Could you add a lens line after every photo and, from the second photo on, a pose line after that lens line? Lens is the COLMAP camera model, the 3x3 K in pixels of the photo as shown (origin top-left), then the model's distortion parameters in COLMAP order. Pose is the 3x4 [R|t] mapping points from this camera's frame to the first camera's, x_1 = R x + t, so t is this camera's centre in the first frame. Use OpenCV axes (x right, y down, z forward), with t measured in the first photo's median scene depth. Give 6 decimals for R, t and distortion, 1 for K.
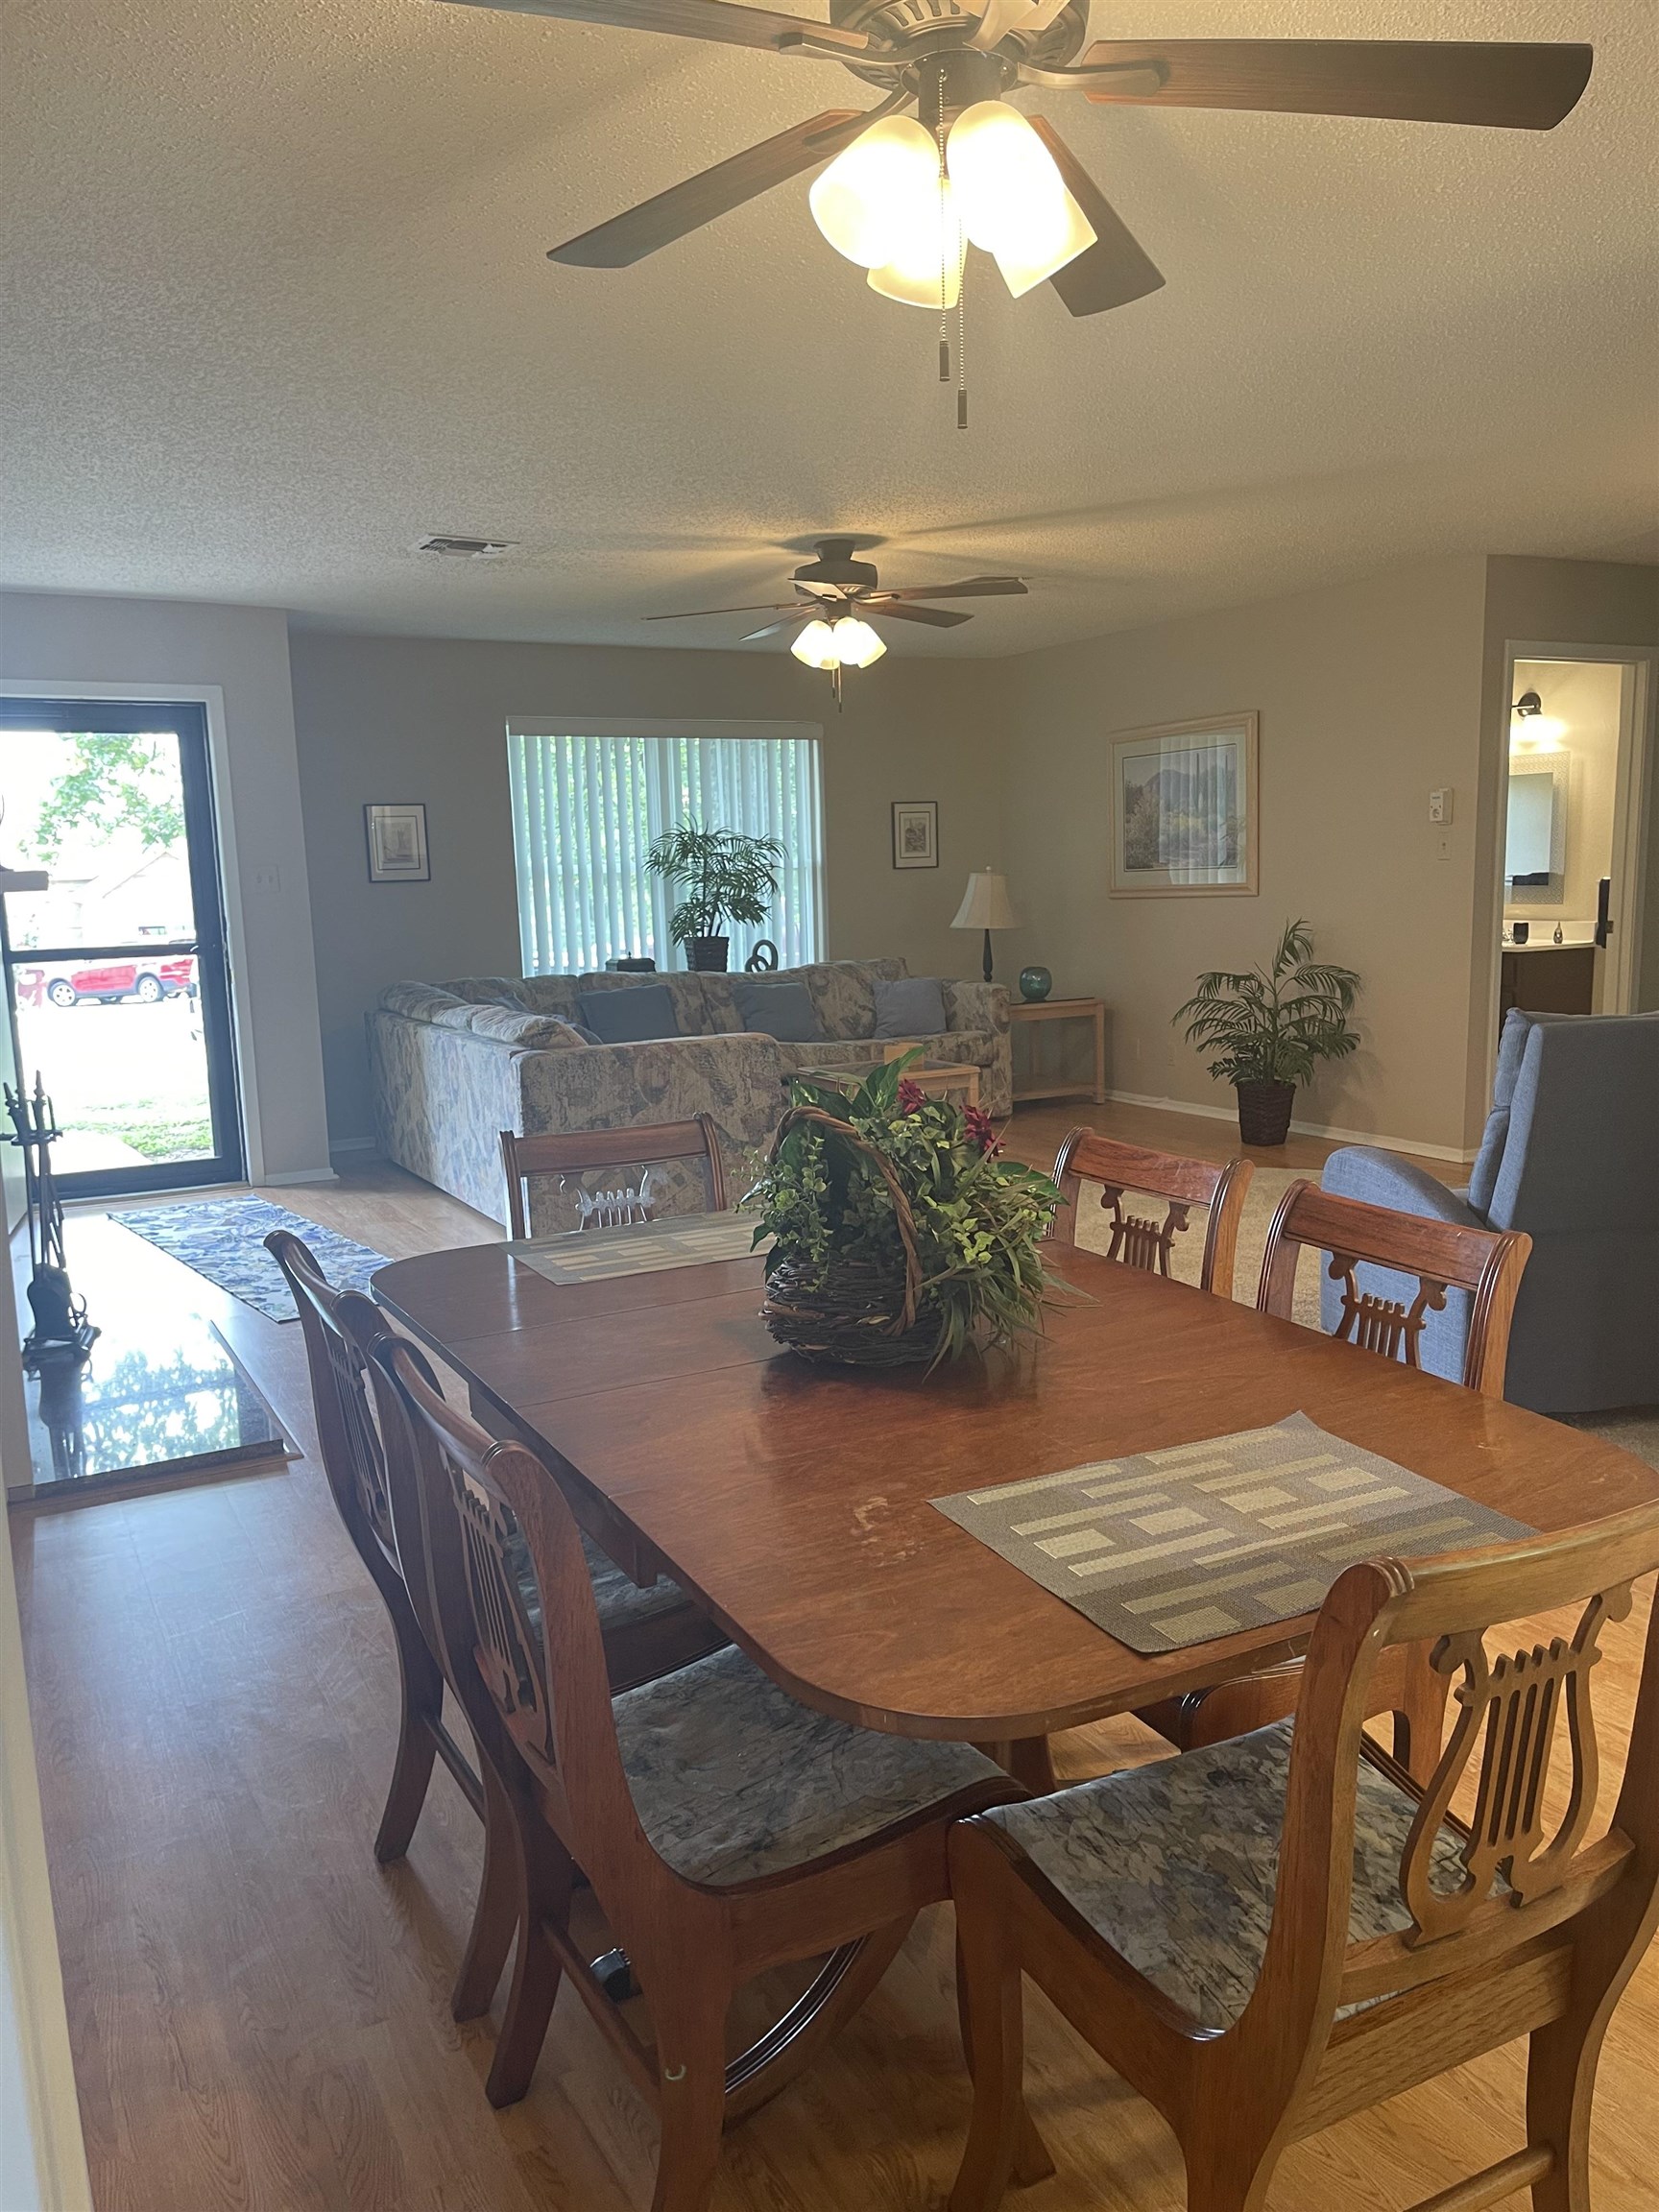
lens RADIAL K [[1667.1, 0, 829.7], [0, 1667.1, 1144.7], [0, 0, 1]] dist [0.078101, -0.145164]
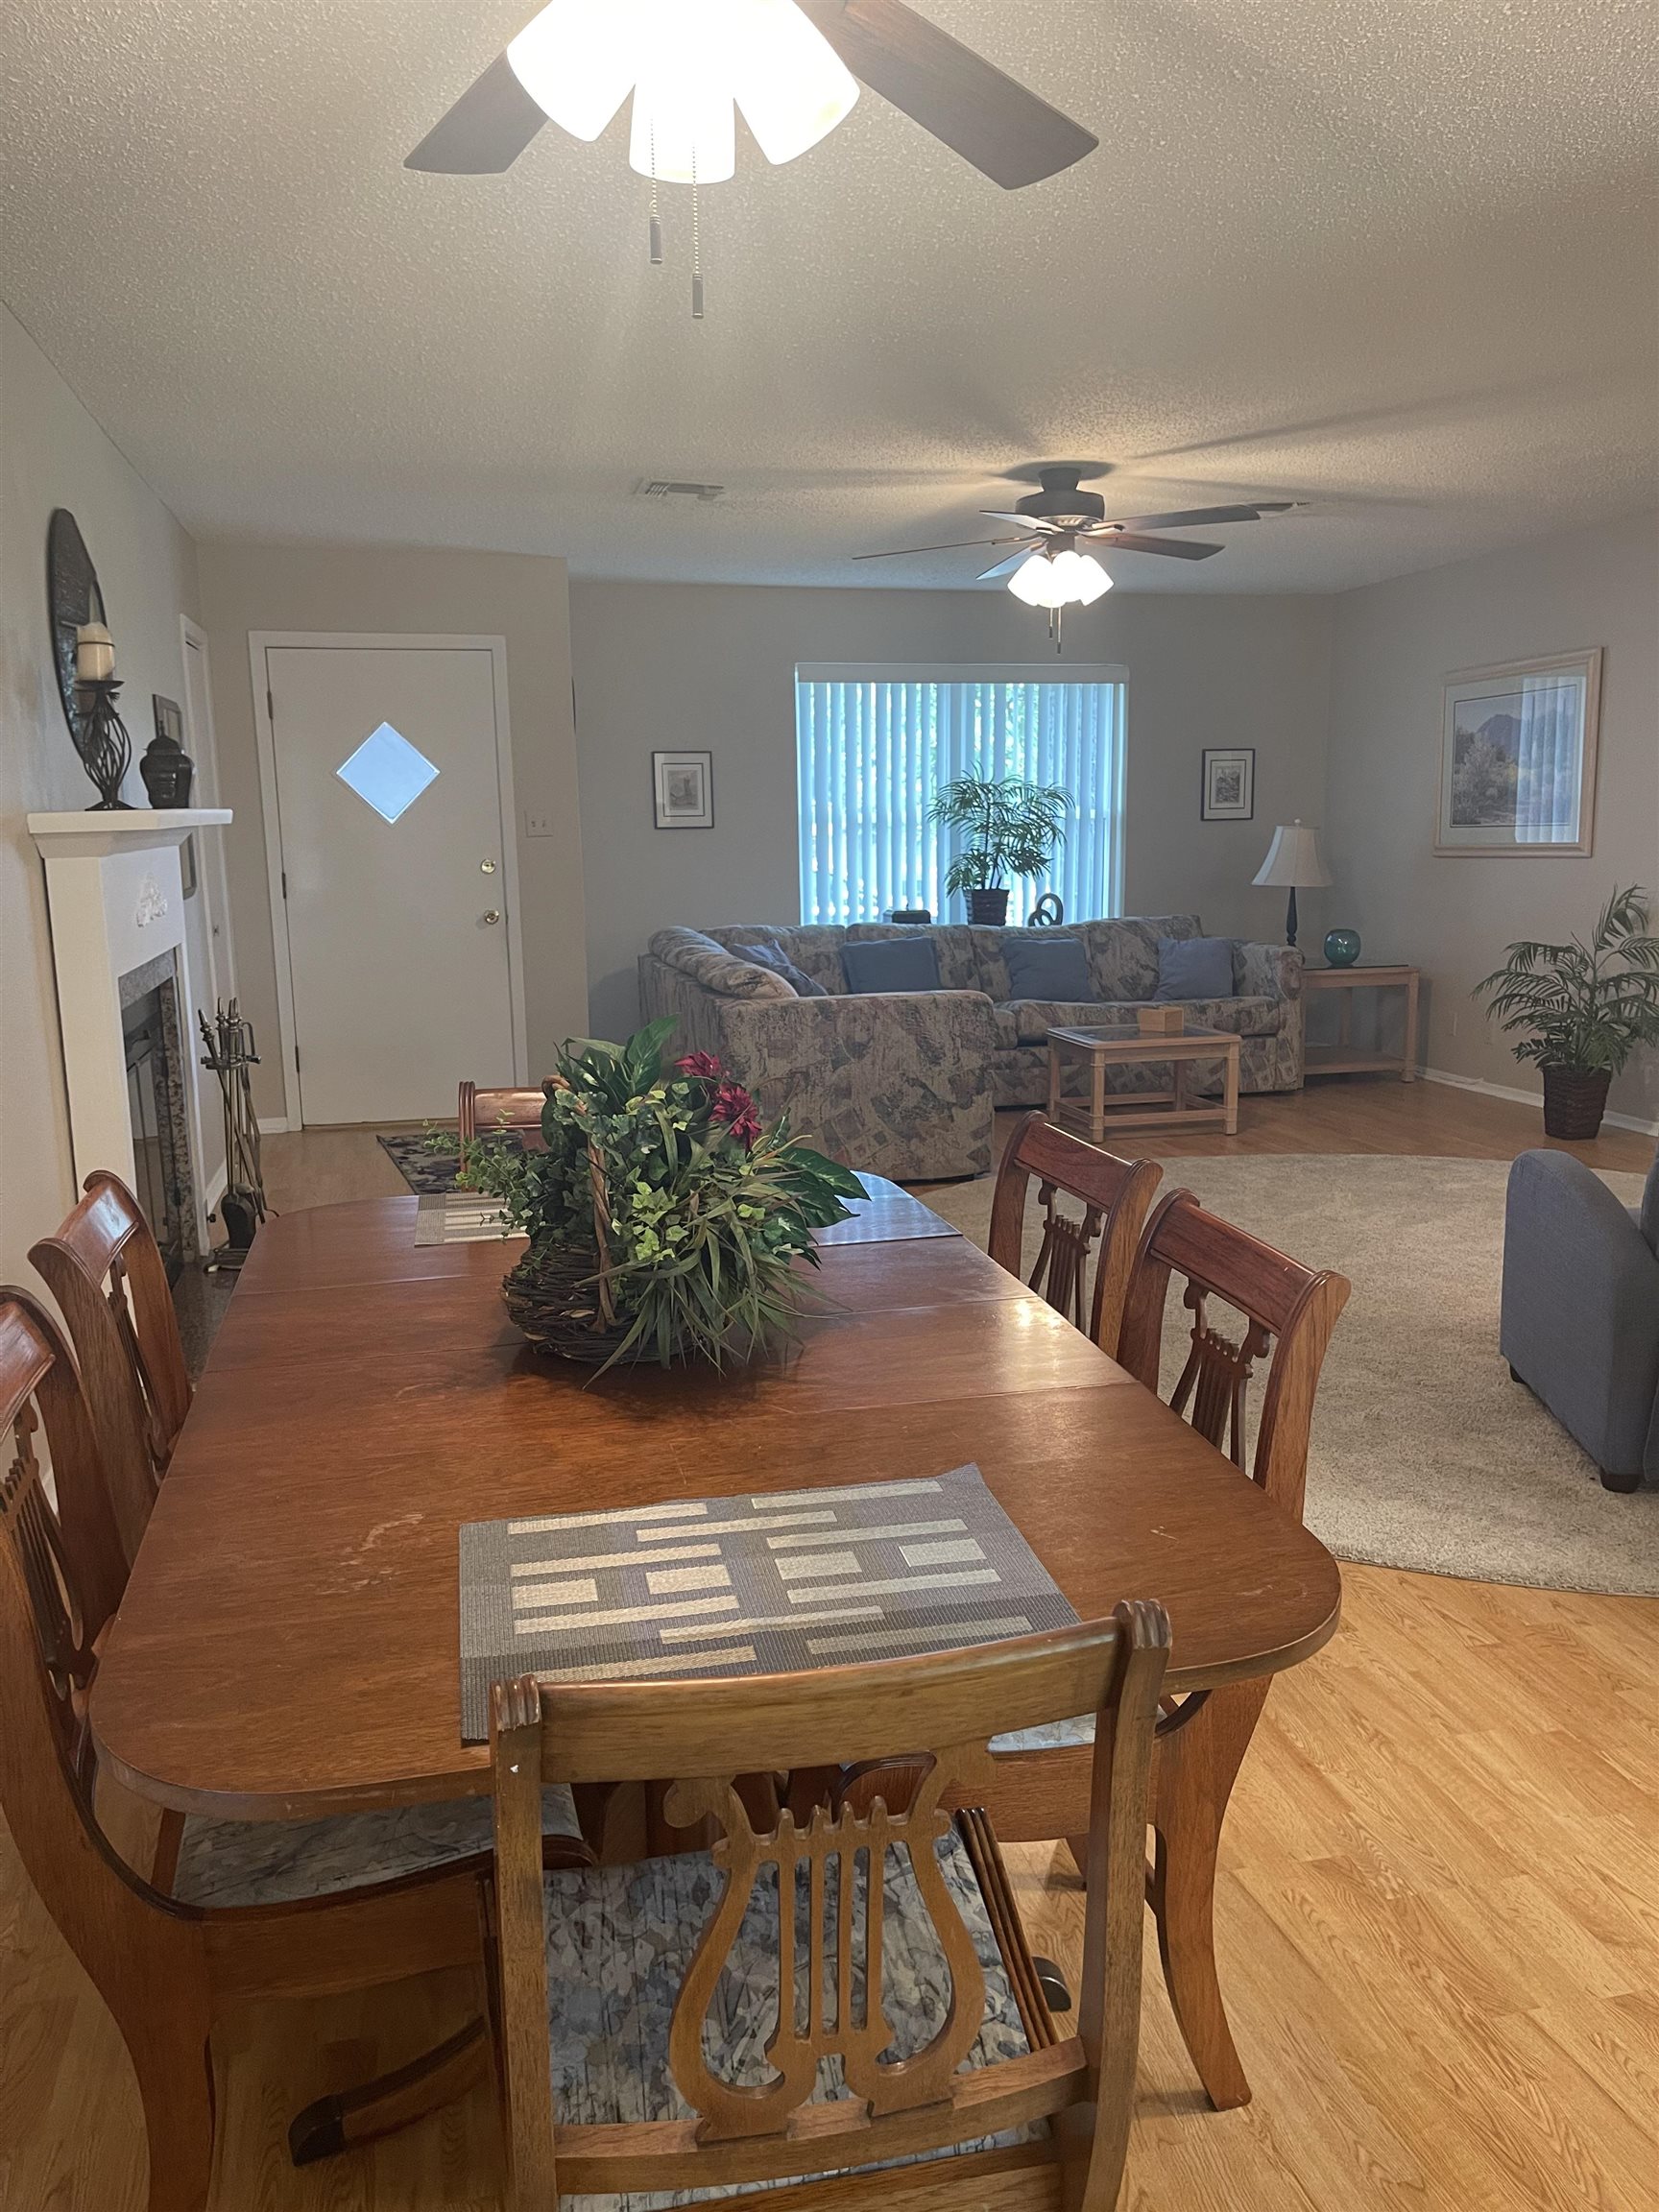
lens RADIAL K [[1666.3, 0, 829.4], [0, 1666.3, 1128.1], [0, 0, 1]] dist [0.098352, -0.176103]
pose [[0.967704, 0.060145, -0.244808, 0.094737], [-0.055321, 0.998116, 0.026540, -0.007167], [0.245943, -0.012140, 0.969208, 0.036236]]
